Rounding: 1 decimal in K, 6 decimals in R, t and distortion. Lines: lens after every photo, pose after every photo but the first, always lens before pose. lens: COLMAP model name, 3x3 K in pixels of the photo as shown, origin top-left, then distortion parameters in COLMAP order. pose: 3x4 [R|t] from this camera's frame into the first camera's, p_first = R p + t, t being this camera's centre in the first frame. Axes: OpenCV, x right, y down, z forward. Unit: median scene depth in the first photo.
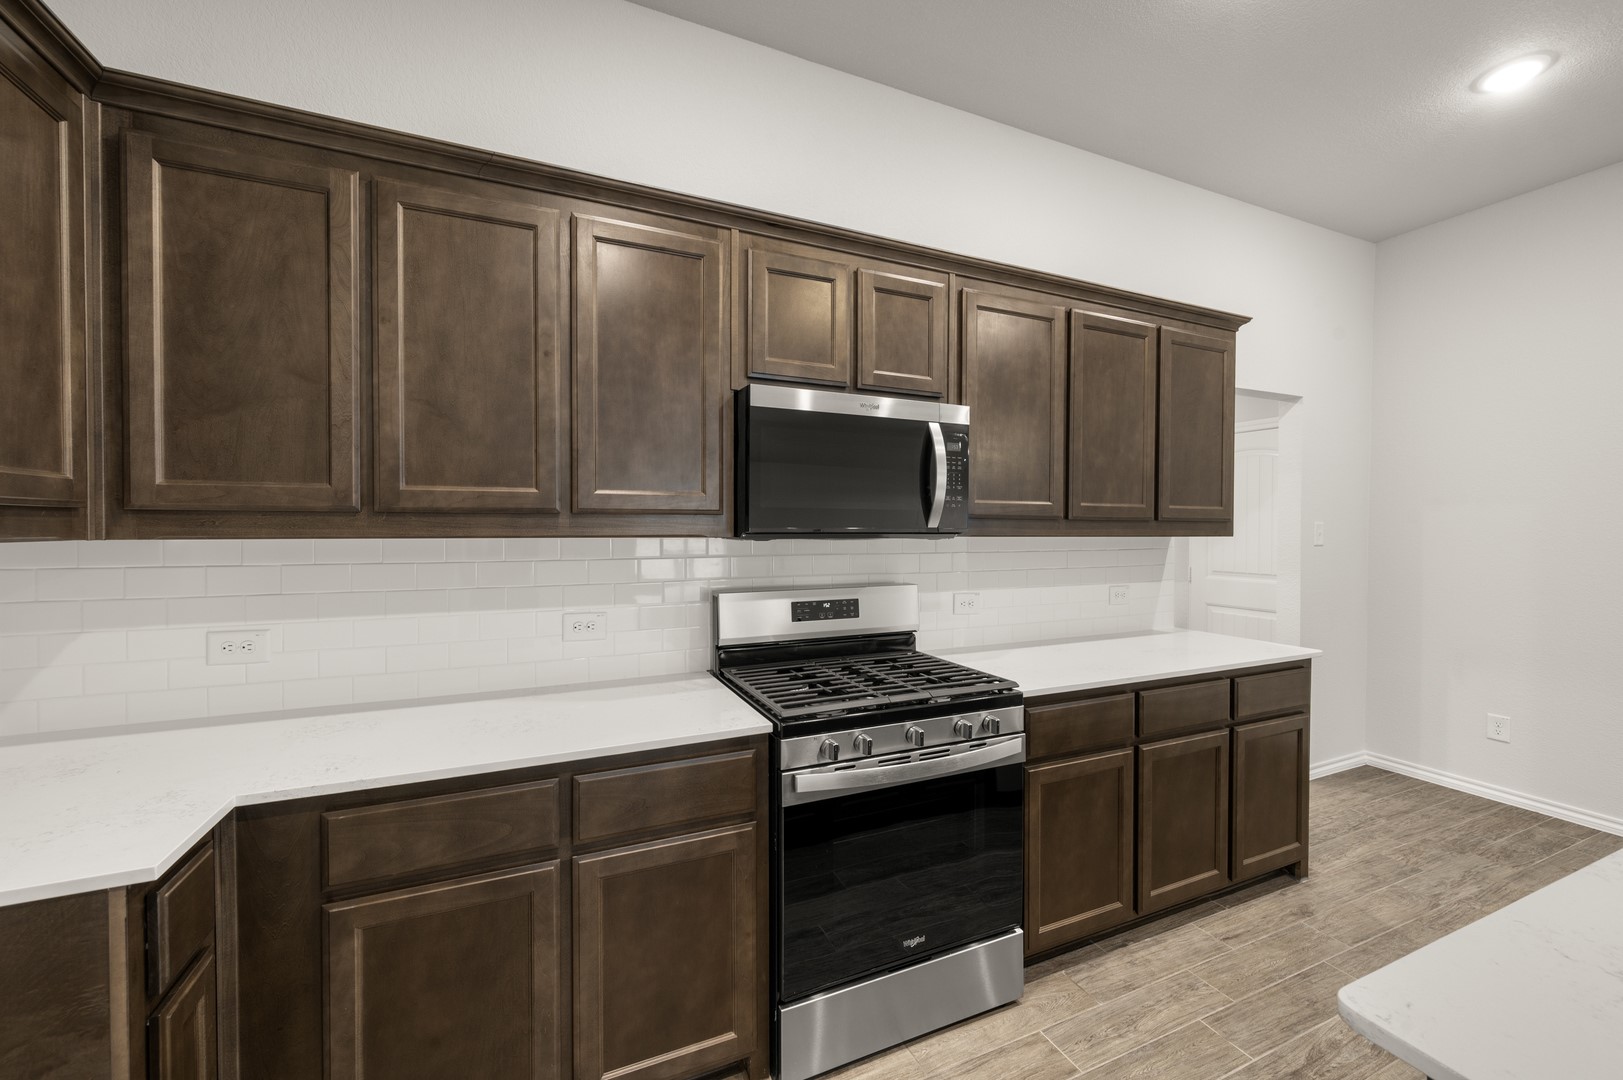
lens RADIAL K [[640.4, 0, 815.9], [0, 640.4, 532.1], [0, 0, 1]] dist [0.000075, 0.000119]
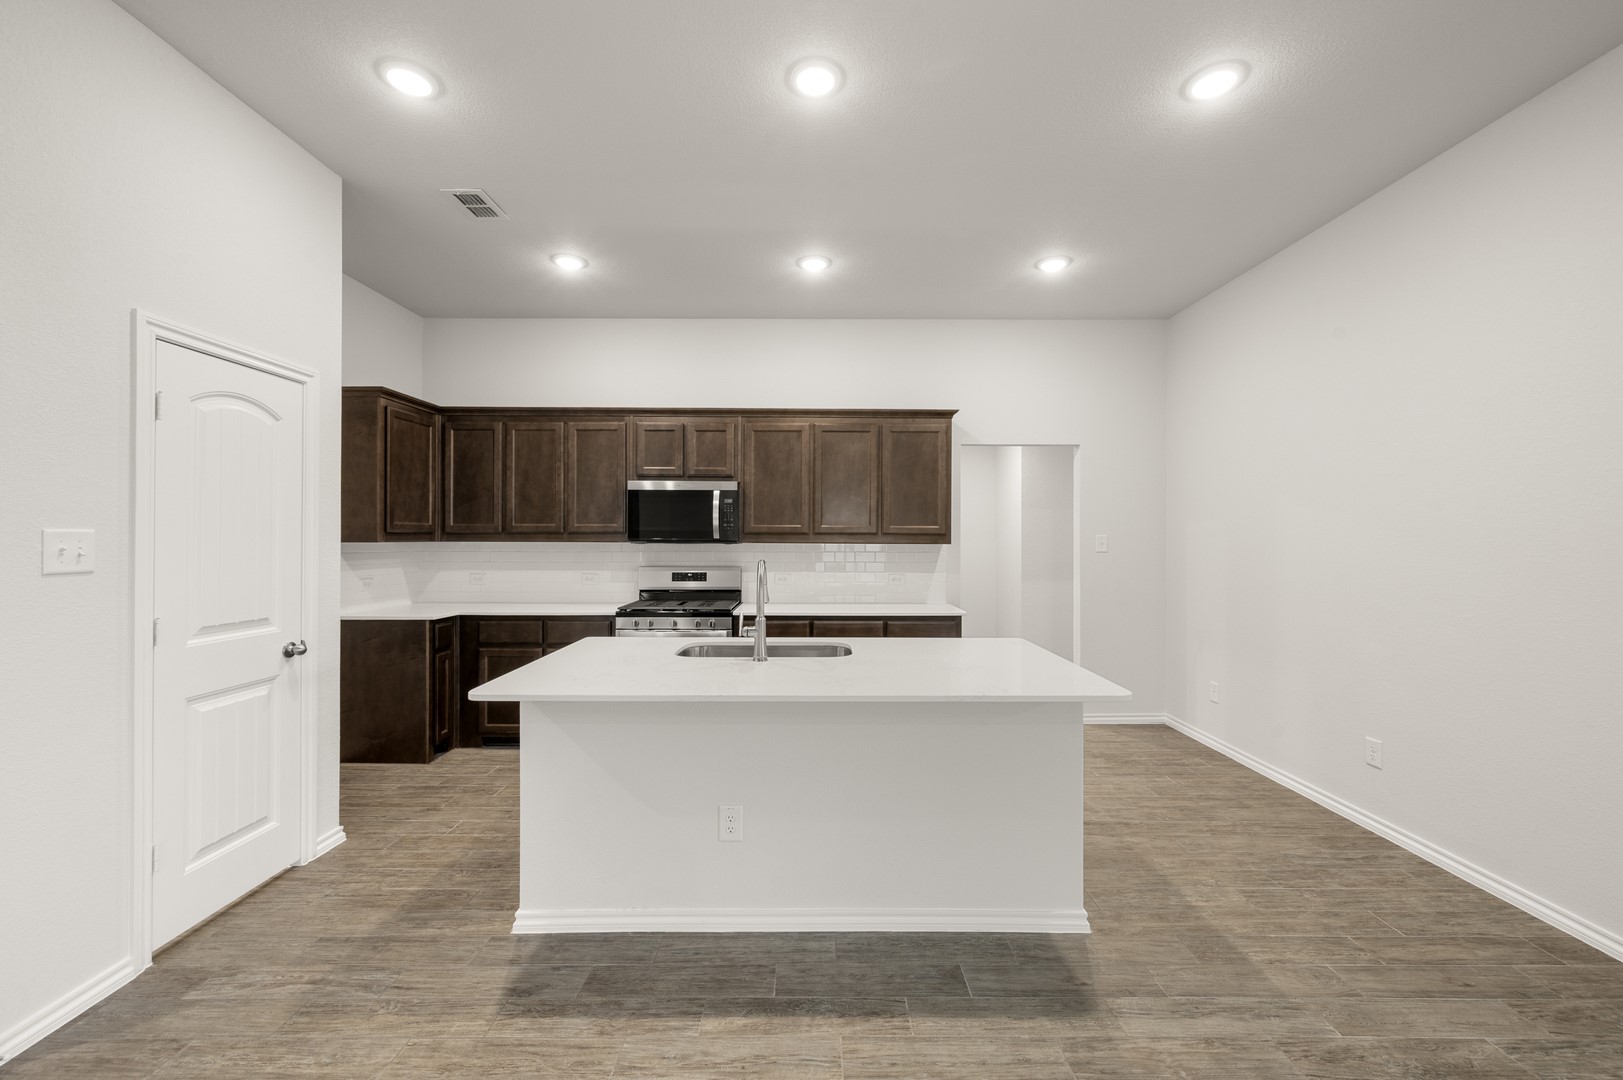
lens RADIAL K [[640.4, 0, 814.2], [0, 640.4, 535.3], [0, 0, 1]] dist [0.000075, 0.000119]
pose [[0.913813, -0.003298, -0.406121, 1.652942], [-0.004251, 0.999835, -0.017686, 0.023273], [0.406112, 0.017888, 0.913648, -1.031528]]
